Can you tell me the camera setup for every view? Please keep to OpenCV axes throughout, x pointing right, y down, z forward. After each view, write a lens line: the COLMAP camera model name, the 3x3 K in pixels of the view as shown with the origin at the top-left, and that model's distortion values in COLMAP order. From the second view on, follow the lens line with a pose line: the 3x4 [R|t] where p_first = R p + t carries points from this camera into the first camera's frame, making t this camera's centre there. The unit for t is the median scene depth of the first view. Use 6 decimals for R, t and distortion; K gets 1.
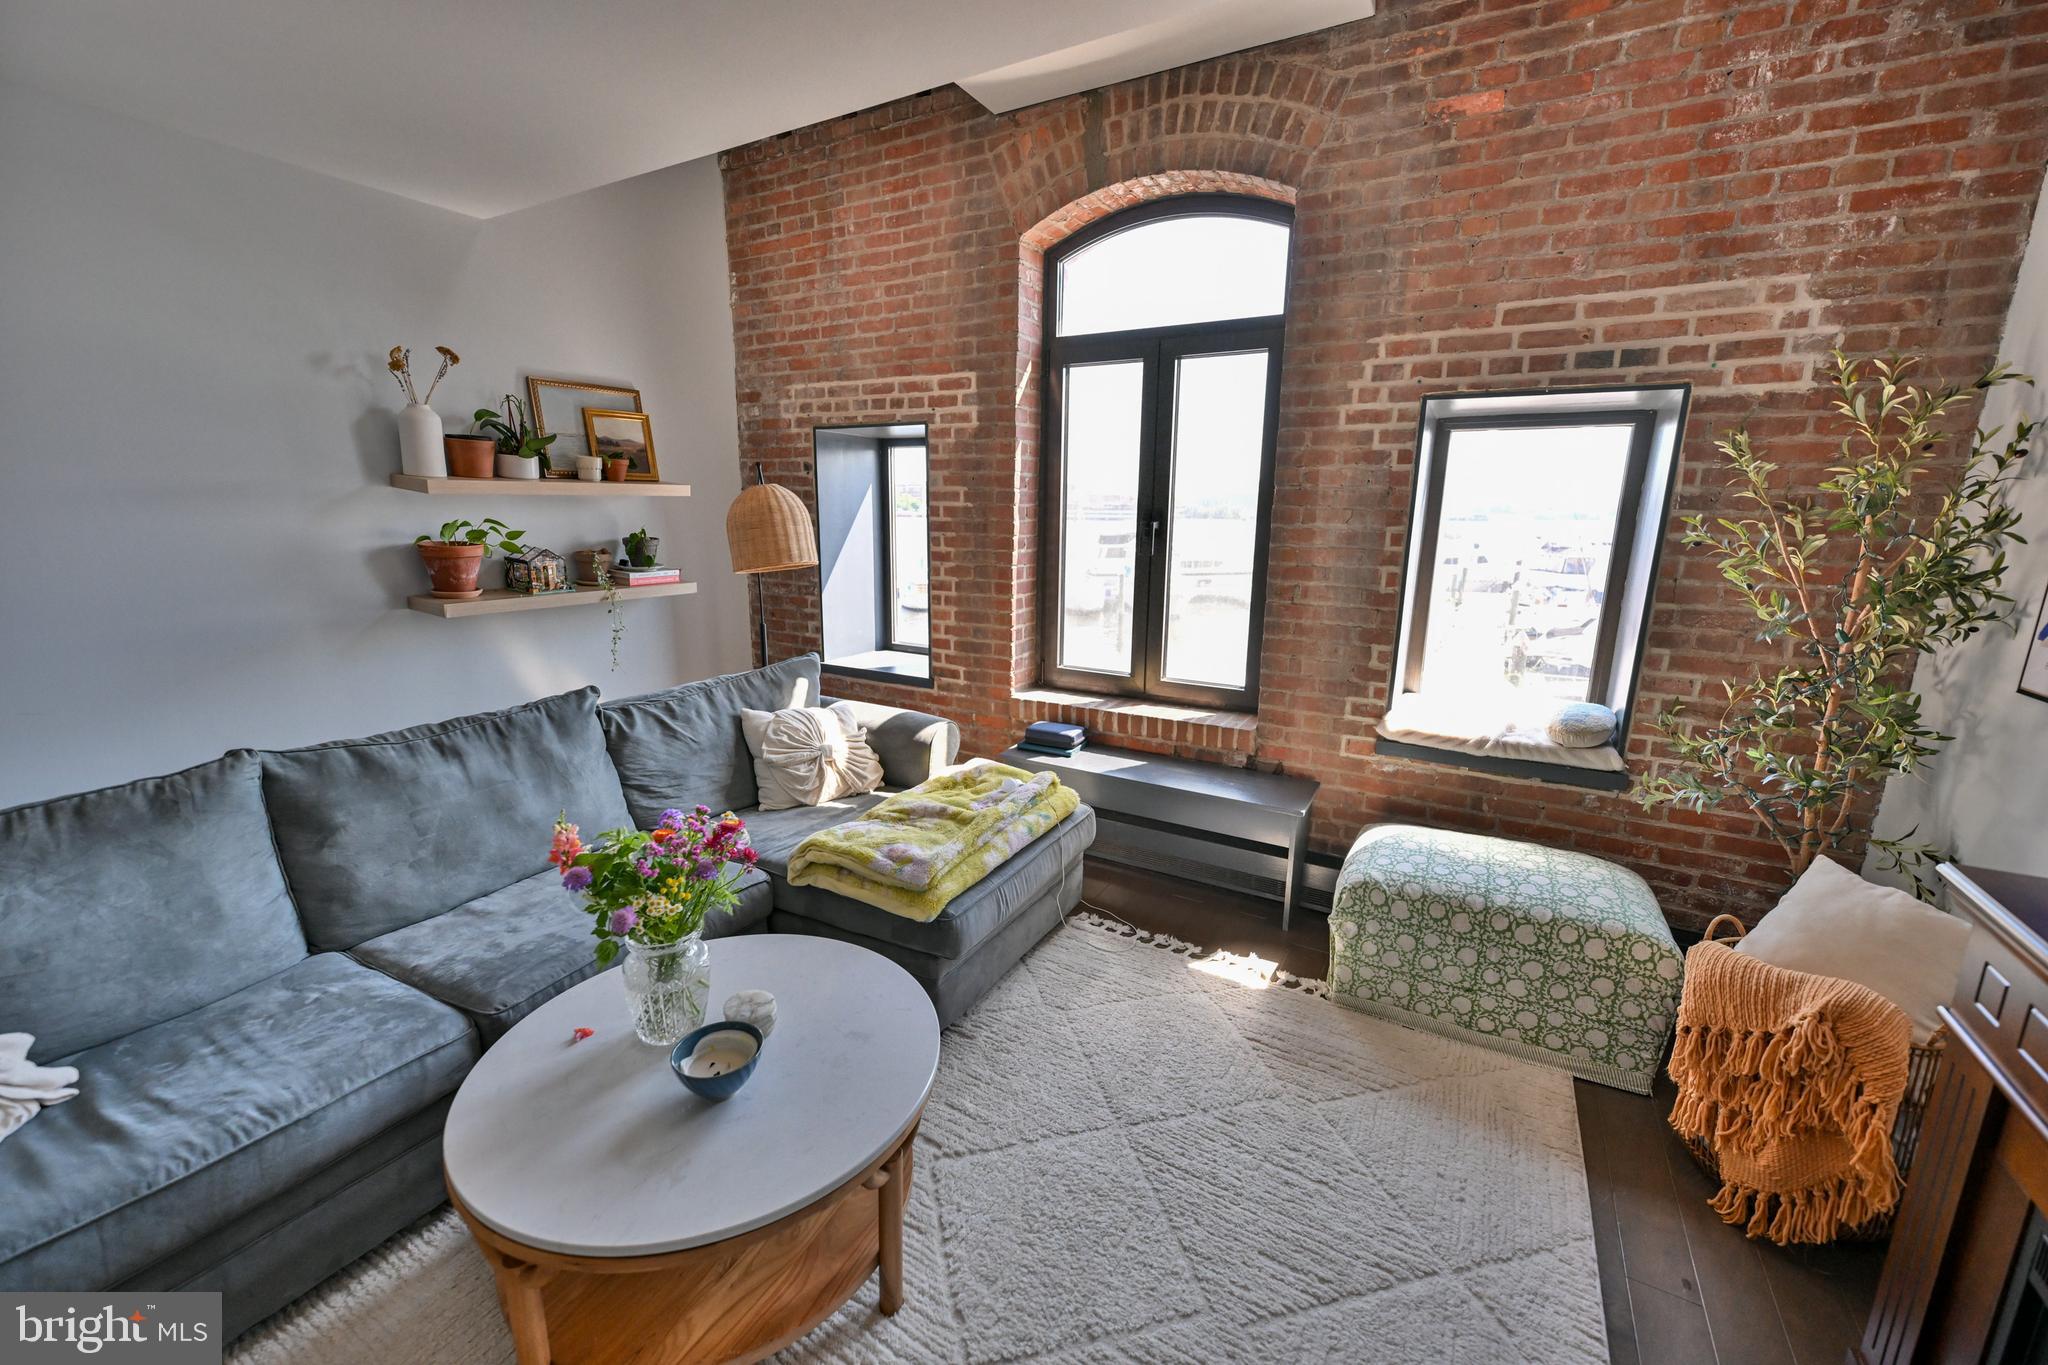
lens RADIAL K [[806.8, 0, 1021.4], [0, 806.8, 681.8], [0, 0, 1]] dist [-0.000822, 0.000196]
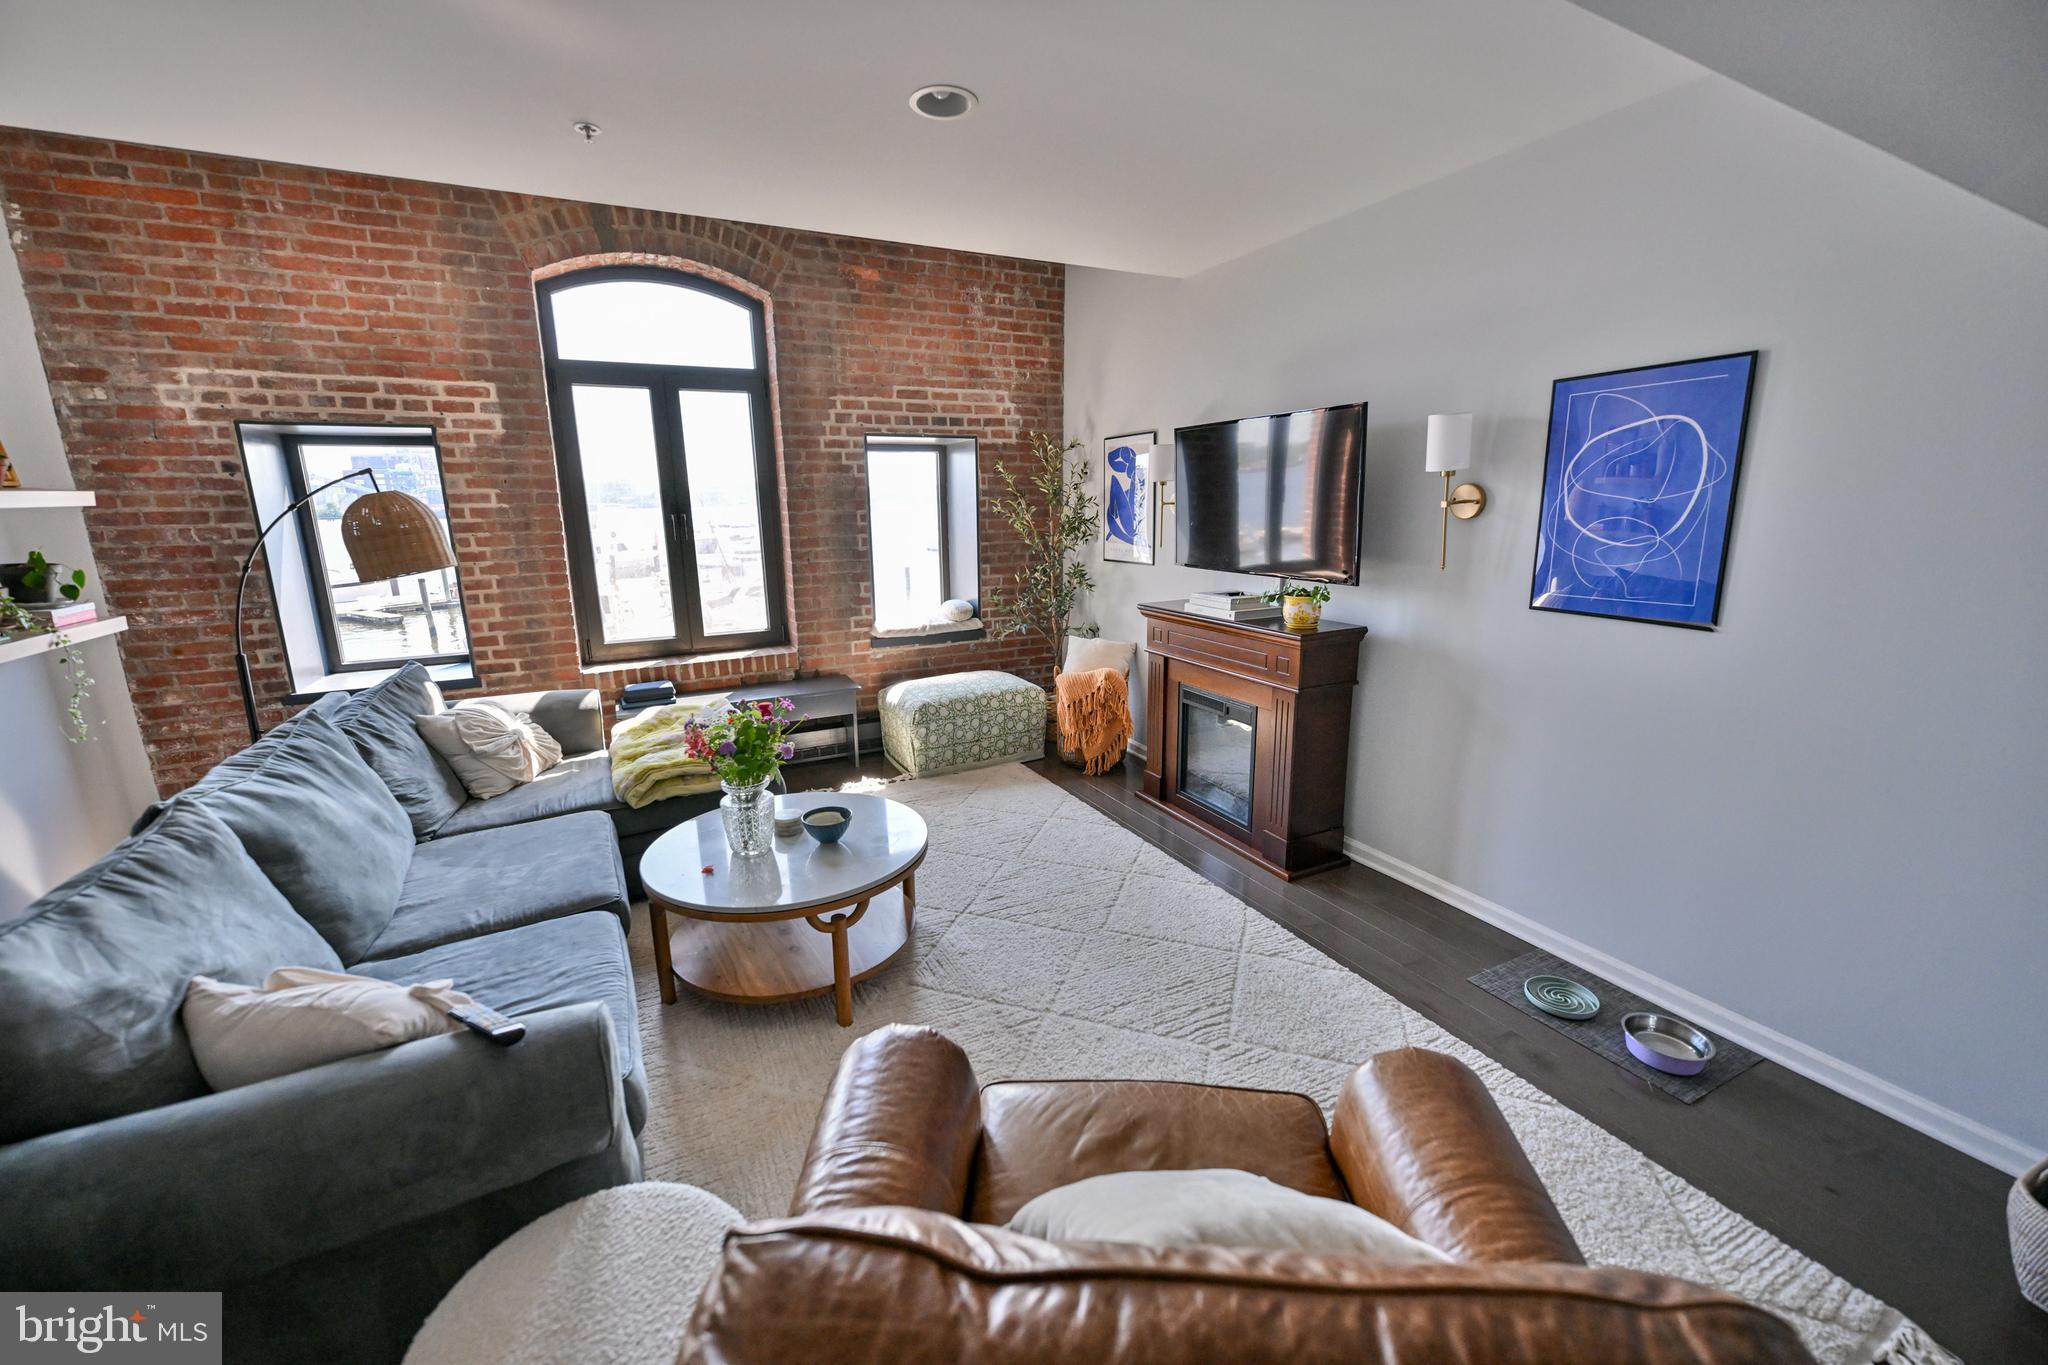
lens RADIAL K [[806.8, 0, 1022.8], [0, 806.8, 679.7], [0, 0, 1]] dist [-0.000822, 0.000196]
pose [[0.547123, -0.205104, 0.811535, -0.778935], [0.197620, 0.973759, 0.112872, 0.027391], [-0.813390, 0.098621, 0.573298, -0.197956]]
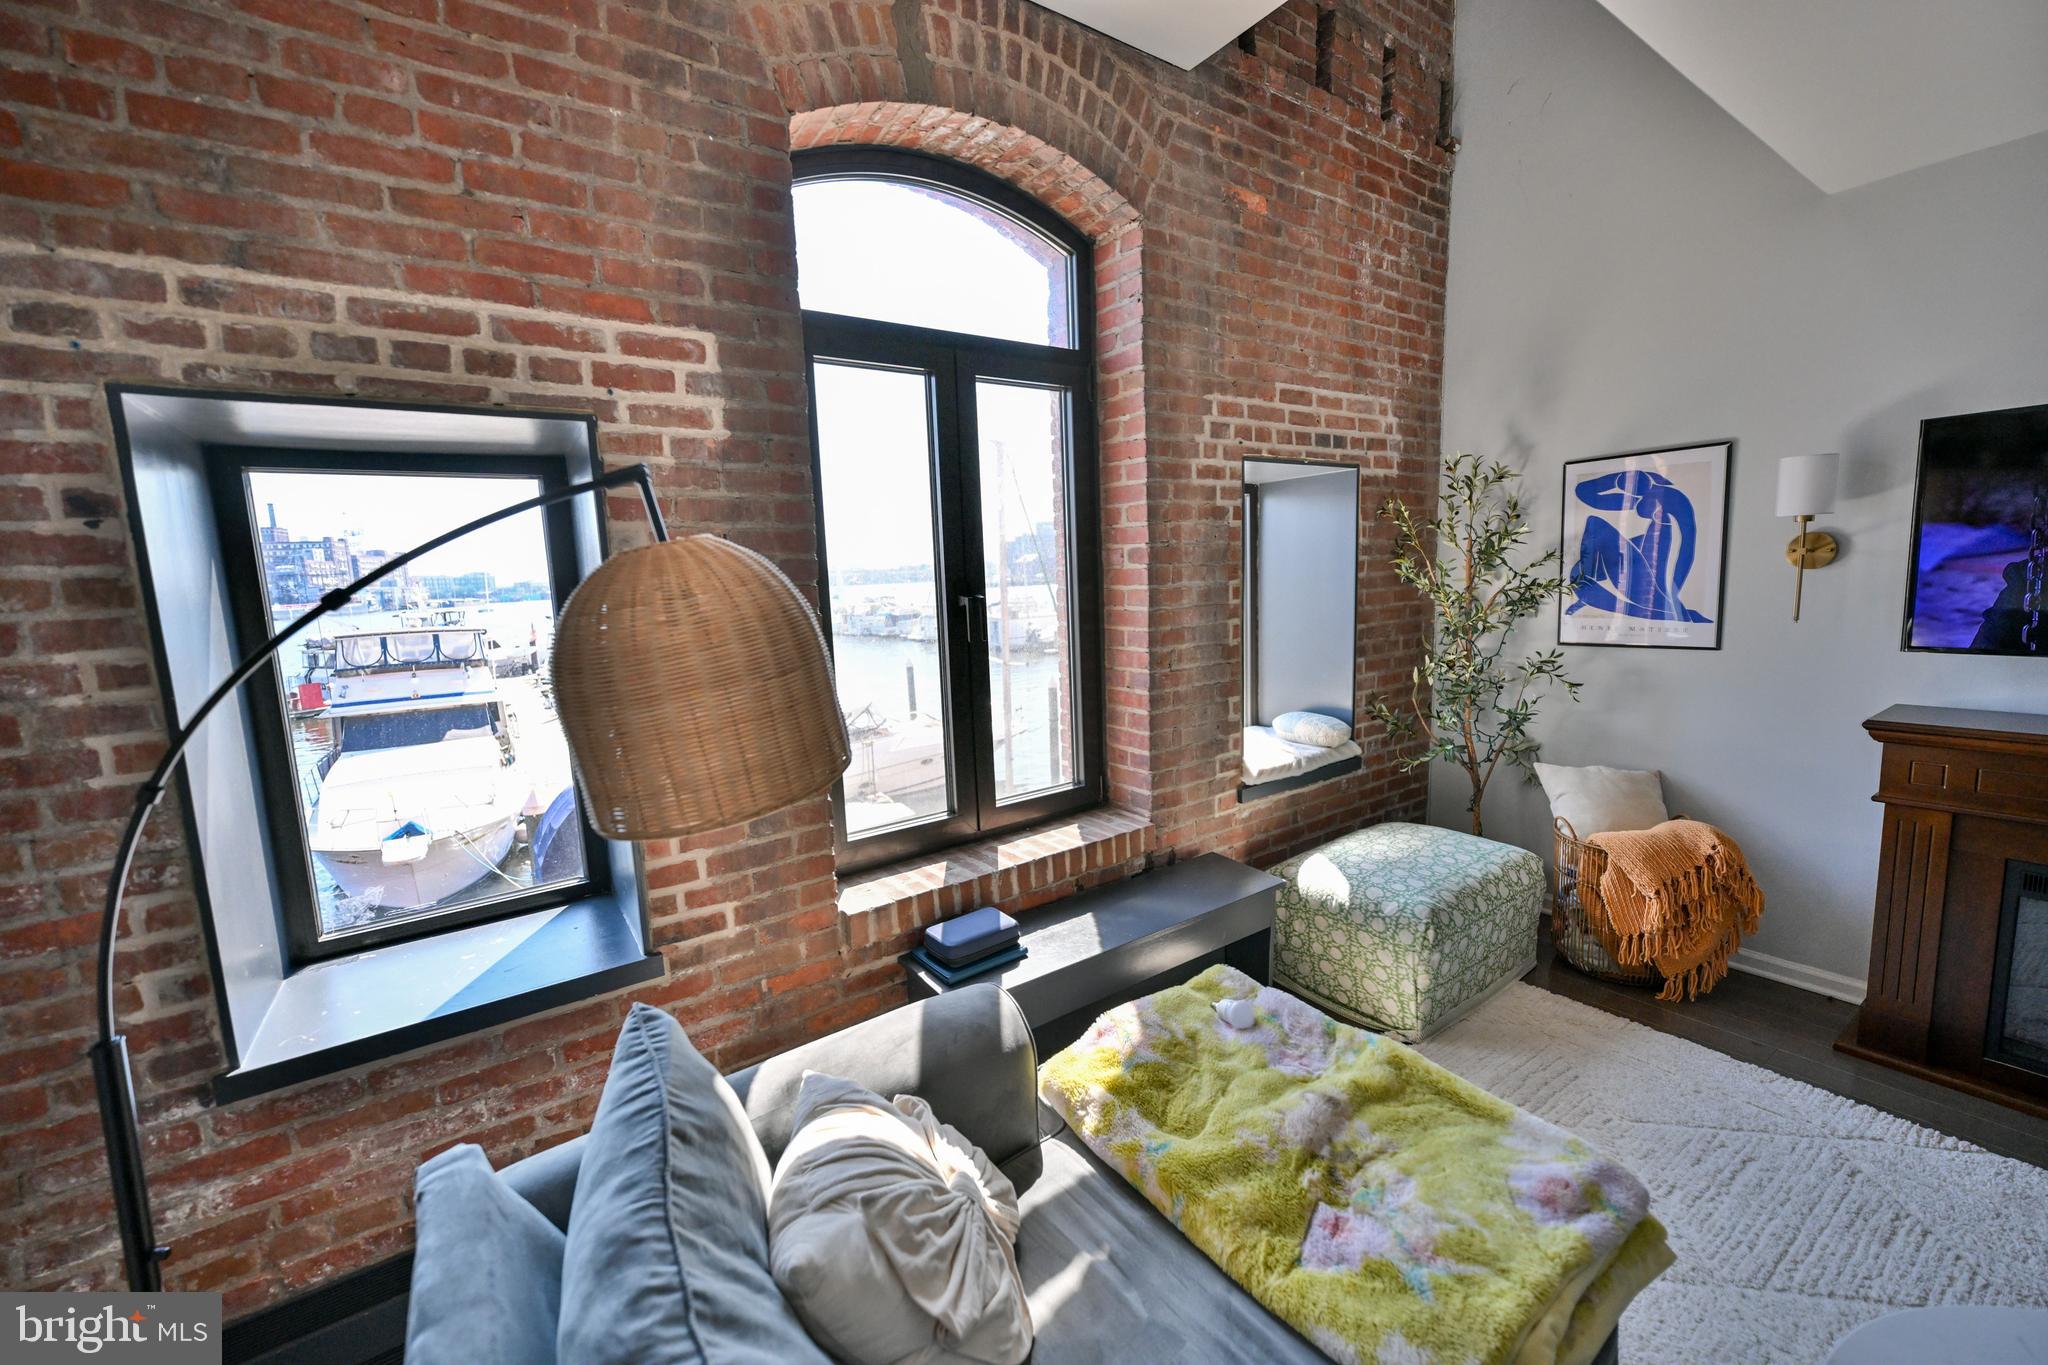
lens RADIAL K [[806.8, 0, 1022.1], [0, 806.8, 680.4], [0, 0, 1]] dist [-0.000822, 0.000196]
pose [[0.428346, -0.150591, 0.890978, -0.576355], [0.239951, 0.969572, 0.048516, -0.181633], [-0.871173, 0.193010, 0.451447, 0.789857]]
